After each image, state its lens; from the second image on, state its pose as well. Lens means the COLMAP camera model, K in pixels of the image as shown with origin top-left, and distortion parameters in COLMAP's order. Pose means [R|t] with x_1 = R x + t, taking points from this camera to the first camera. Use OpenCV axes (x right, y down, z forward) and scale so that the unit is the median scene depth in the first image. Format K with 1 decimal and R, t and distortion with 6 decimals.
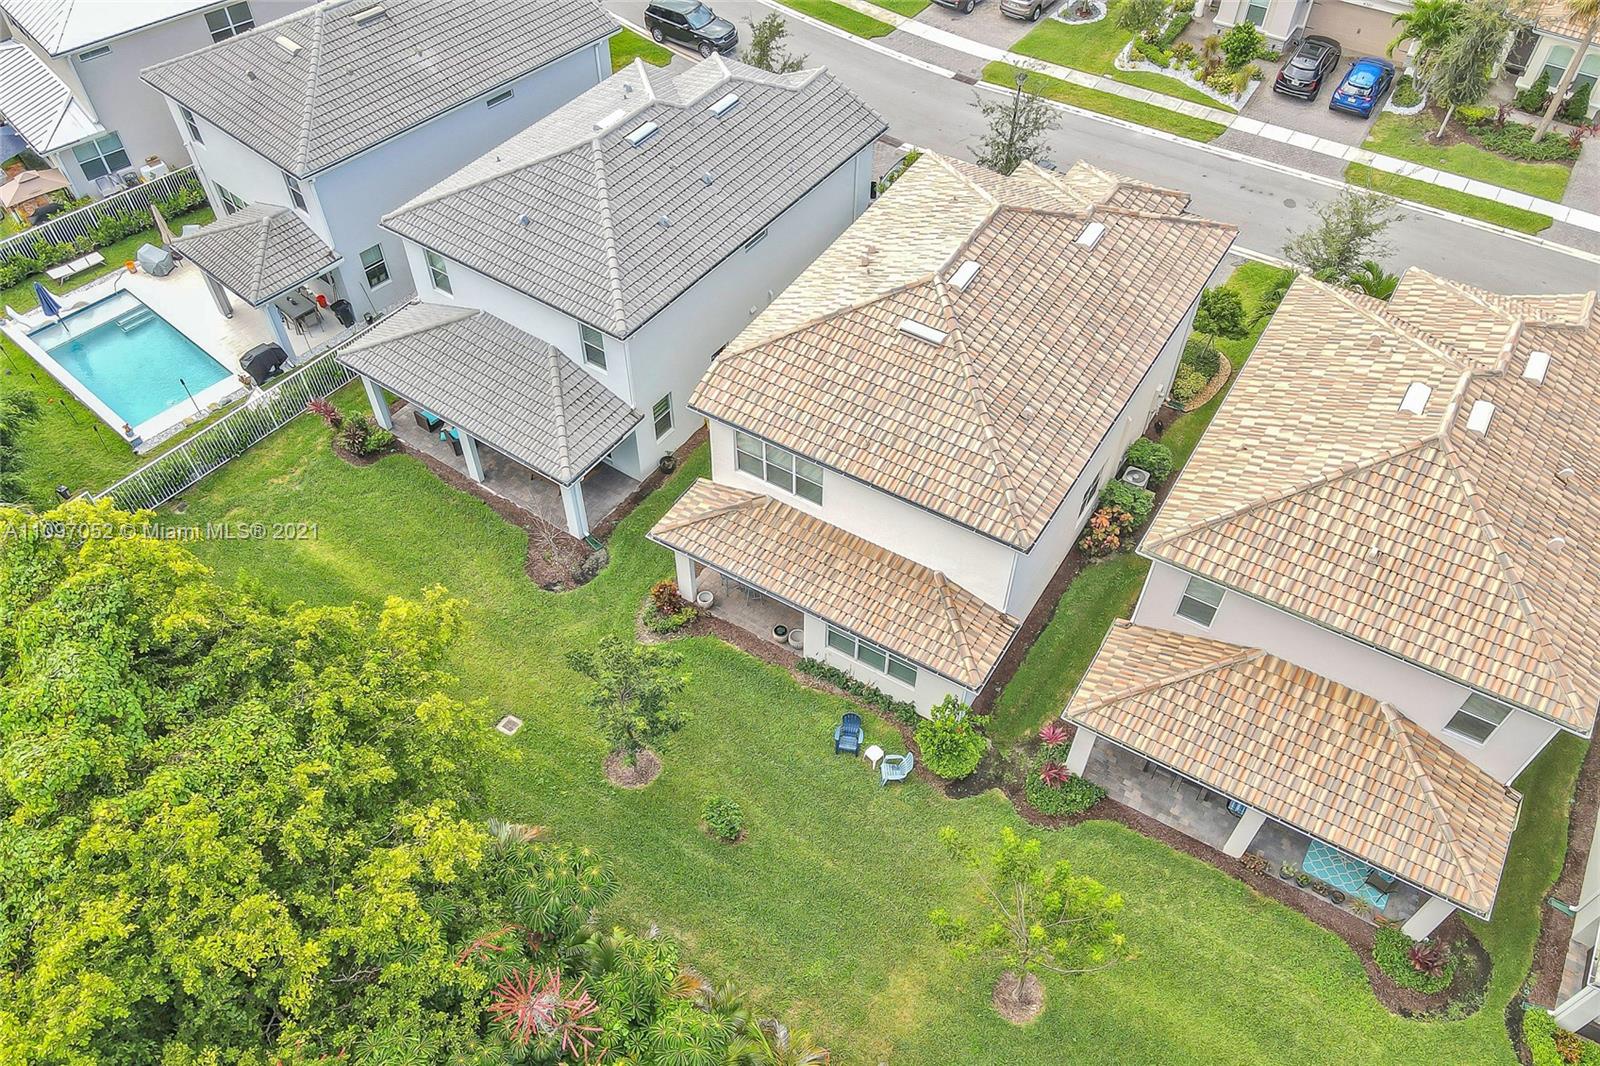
lens RADIAL K [[1153.9, 0, 767.1], [0, 1153.9, 580.1], [0, 0, 1]] dist [0.010831, -0.001279]
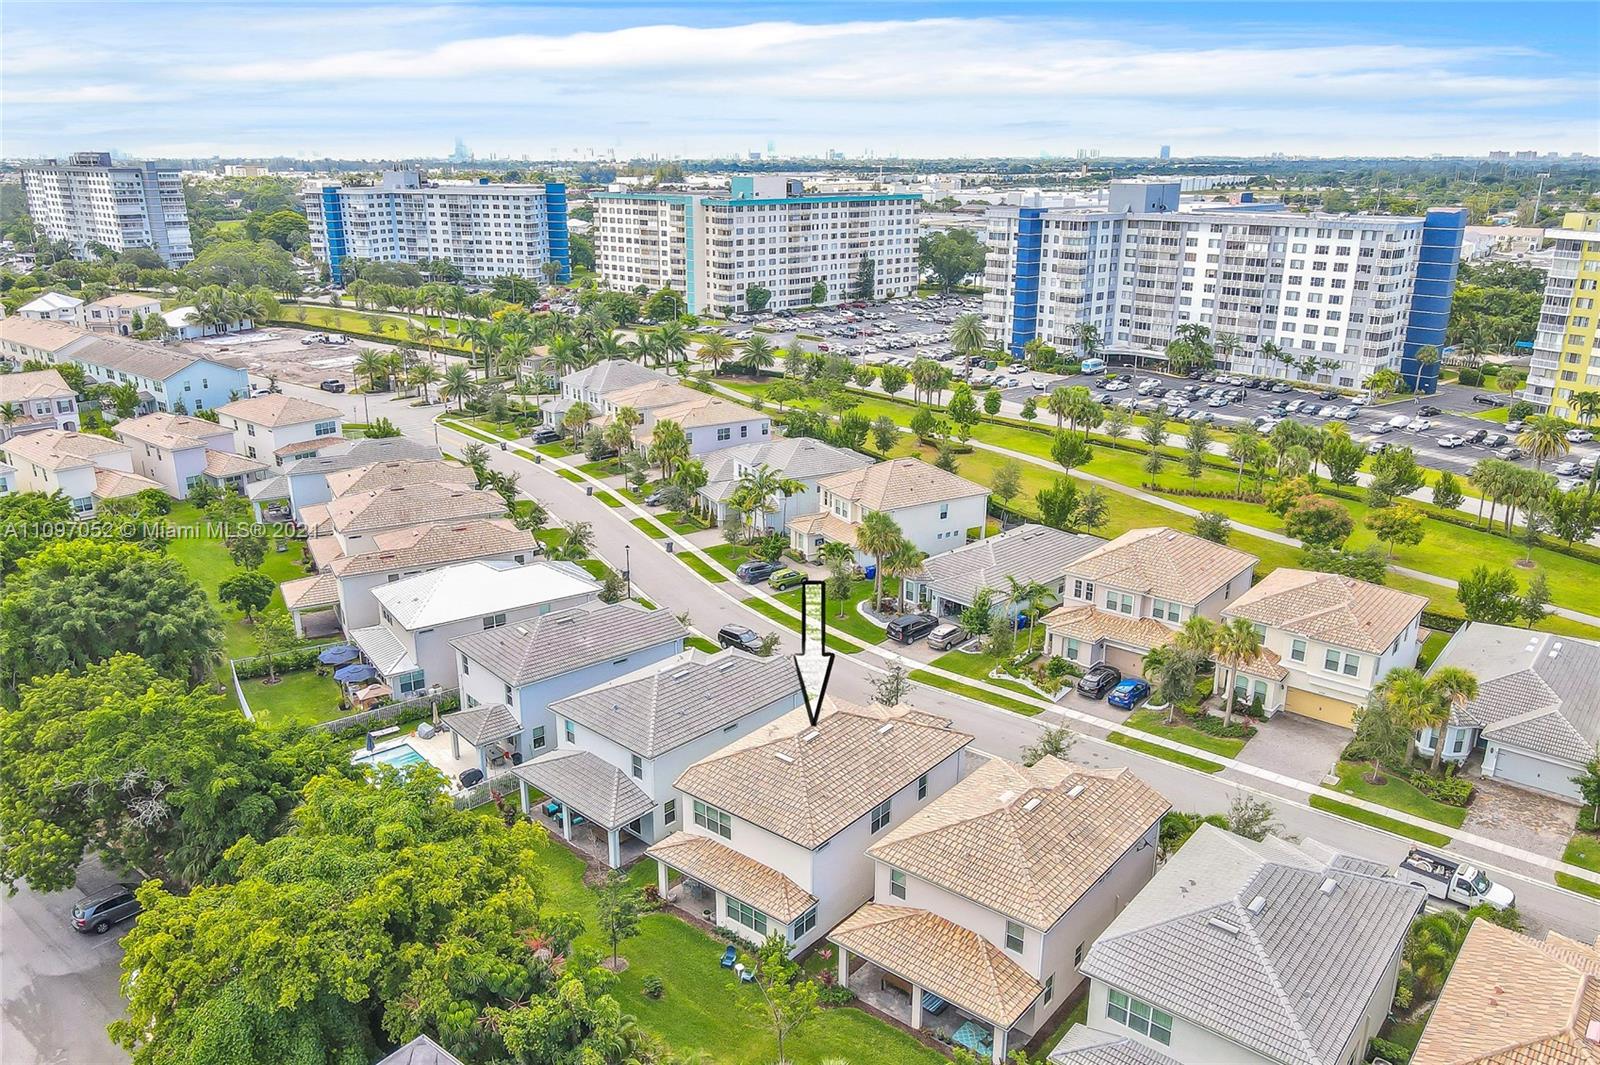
lens RADIAL K [[1191.7, 0, 800.0], [0, 1191.7, 532.5], [0, 0, 1]] dist [0.004490, 0.010164]
pose [[0.992201, 0.041054, -0.117695, 0.308814], [-0.098407, 0.837535, -0.537448, 0.468456], [0.076509, 0.544839, 0.835043, -0.801125]]
